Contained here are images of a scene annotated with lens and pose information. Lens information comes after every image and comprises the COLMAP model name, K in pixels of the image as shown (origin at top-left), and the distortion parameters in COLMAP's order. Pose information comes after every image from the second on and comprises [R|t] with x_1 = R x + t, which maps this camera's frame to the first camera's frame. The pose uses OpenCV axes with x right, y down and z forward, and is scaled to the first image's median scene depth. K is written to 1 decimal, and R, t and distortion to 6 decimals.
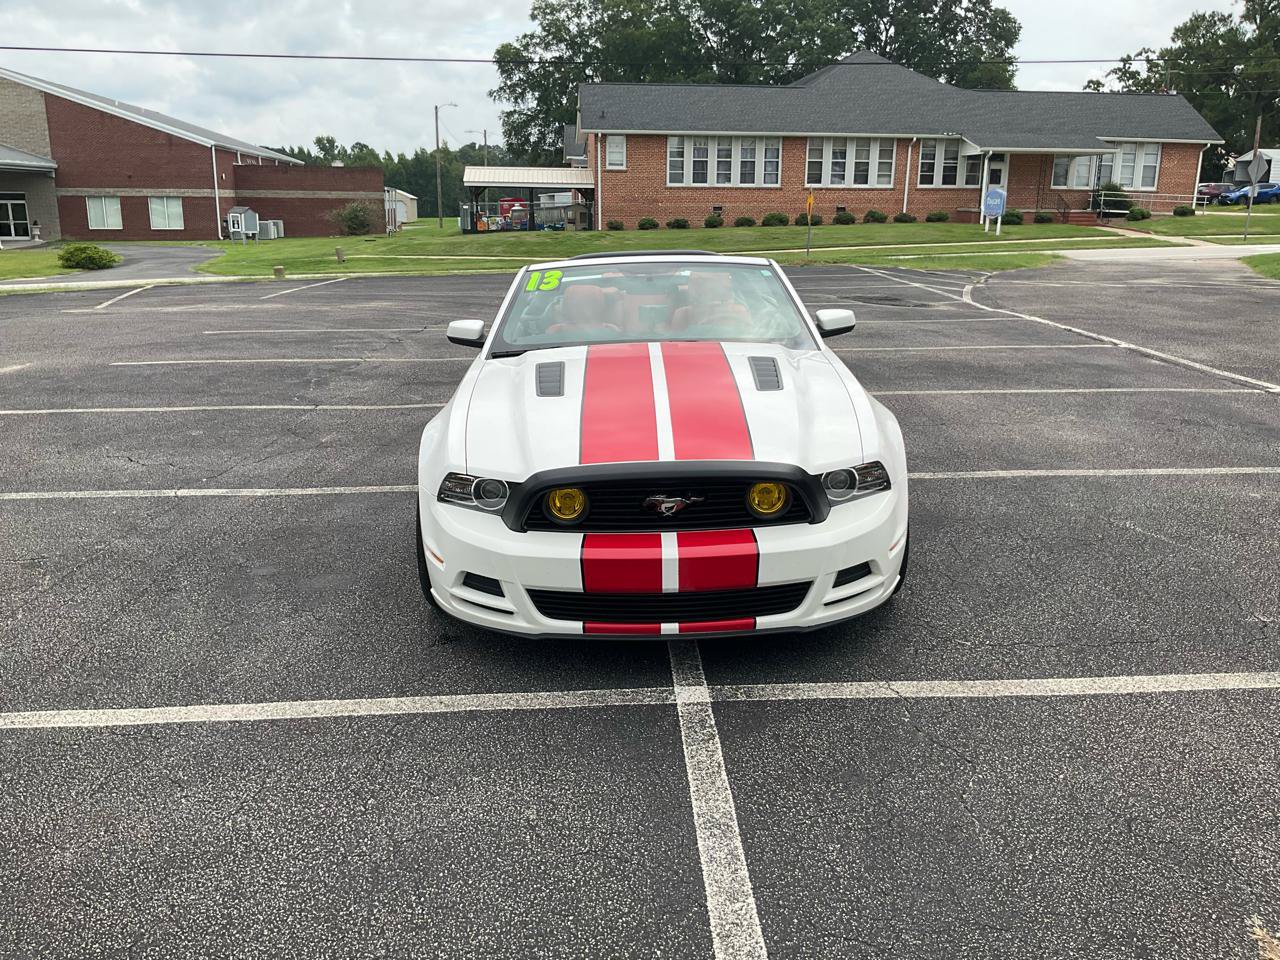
lens RADIAL K [[1058.7, 0, 632.4], [0, 1058.7, 484.2], [0, 0, 1]] dist [0.067989, -0.127033]
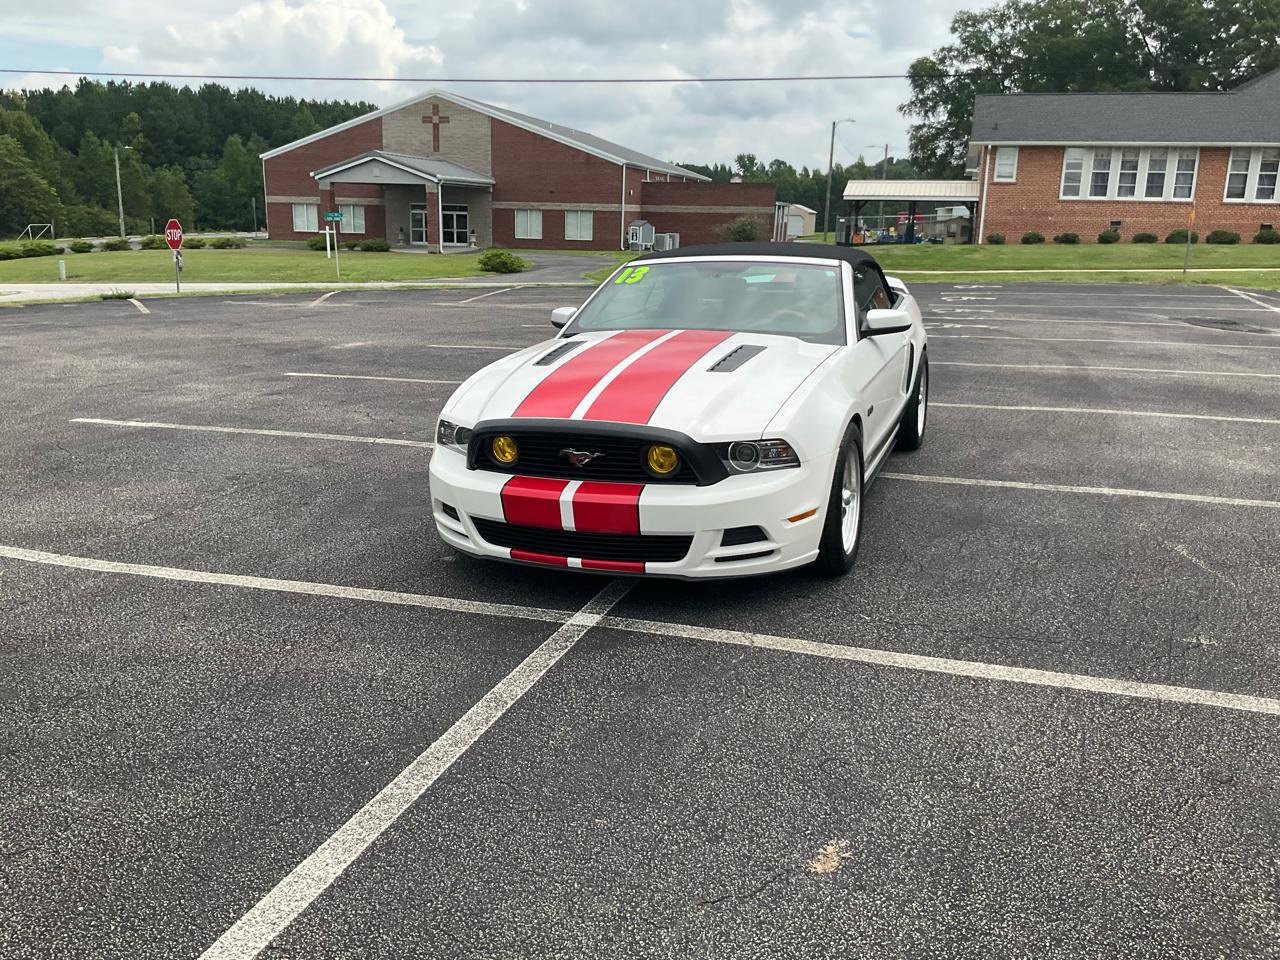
lens RADIAL K [[1058.7, 0, 639.2], [0, 1058.7, 463.1], [0, 0, 1]] dist [0.067989, -0.127033]
pose [[0.934064, 0.088119, -0.346063, 0.259940], [-0.098918, 0.995002, -0.013633, 0.018291], [0.343132, 0.046966, 0.938112, -0.047541]]
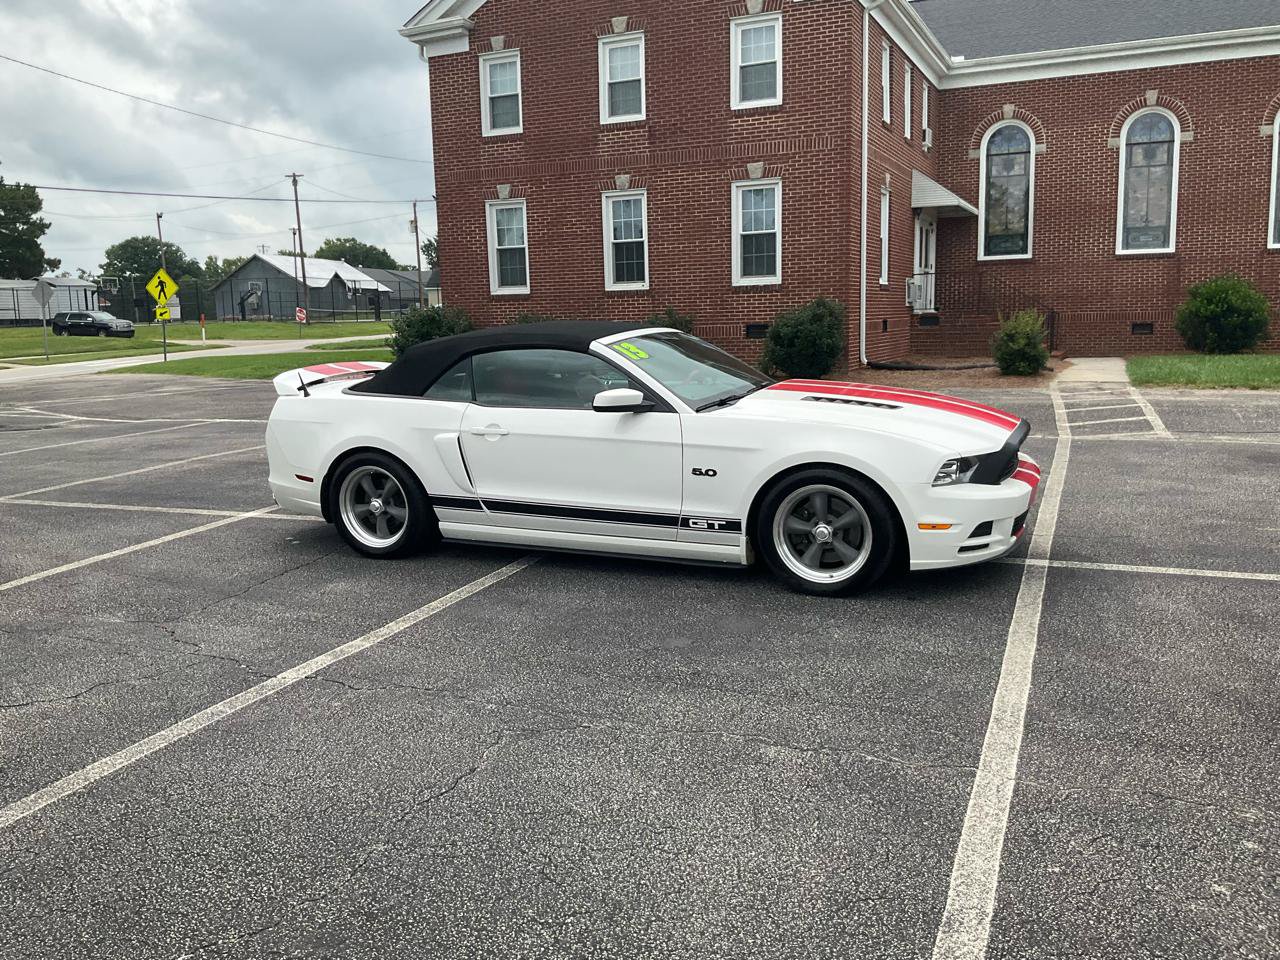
lens RADIAL K [[1058.7, 0, 628.7], [0, 1058.7, 508.8], [0, 0, 1]] dist [0.067989, -0.127033]
pose [[0.415198, -0.178573, 0.892032, -0.865232], [0.260238, 0.962884, 0.071629, -0.086373], [-0.871715, 0.202400, 0.446259, 0.408613]]
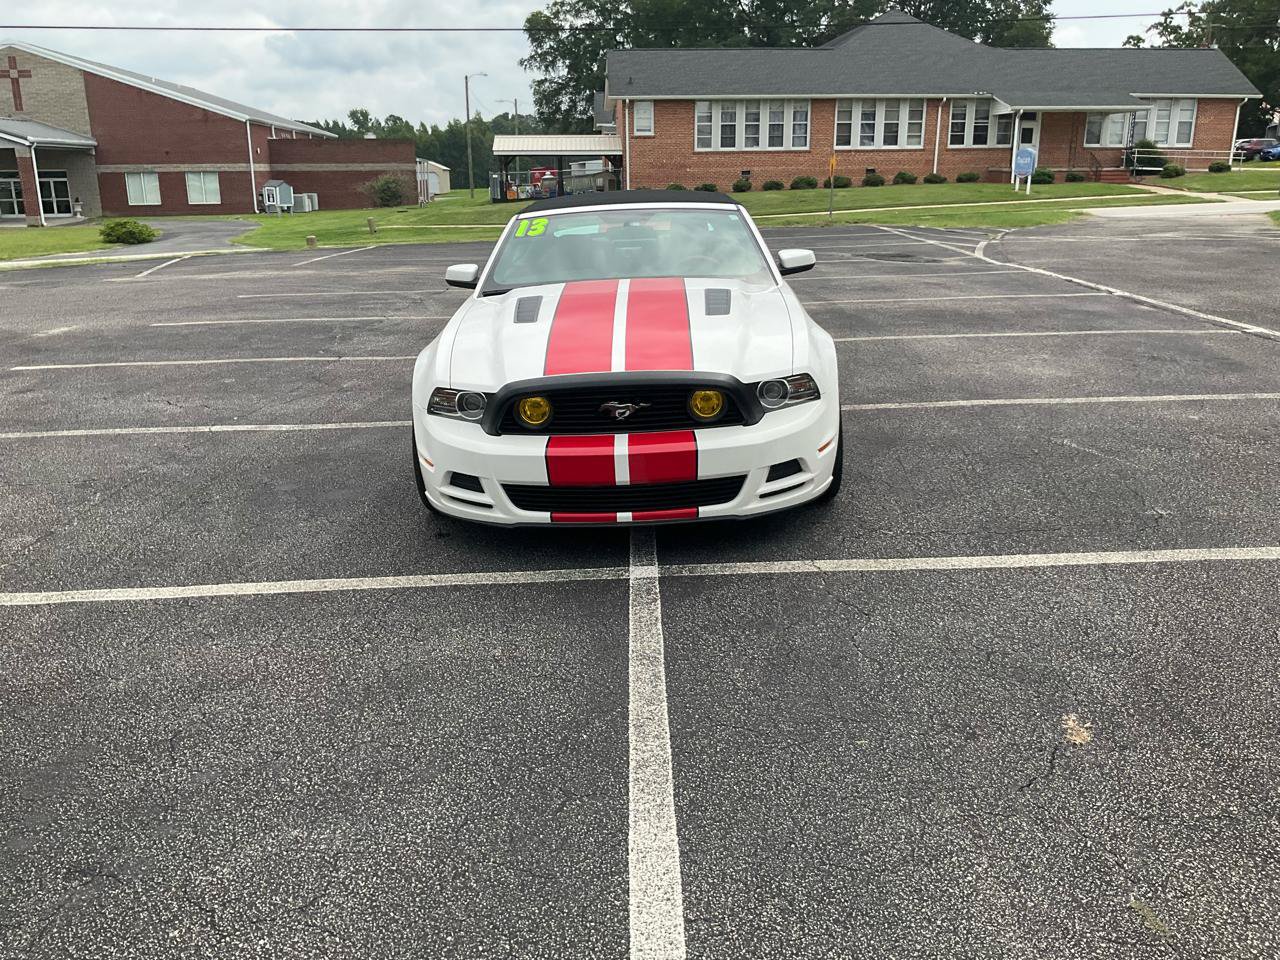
lens RADIAL K [[1058.7, 0, 639.2], [0, 1058.7, 477.8], [0, 0, 1]] dist [0.067989, -0.127033]
pose [[0.999518, -0.010818, -0.029101, 0.044137], [0.011468, 0.999687, 0.022257, 0.035149], [0.028851, -0.022580, 0.999329, -0.086236]]
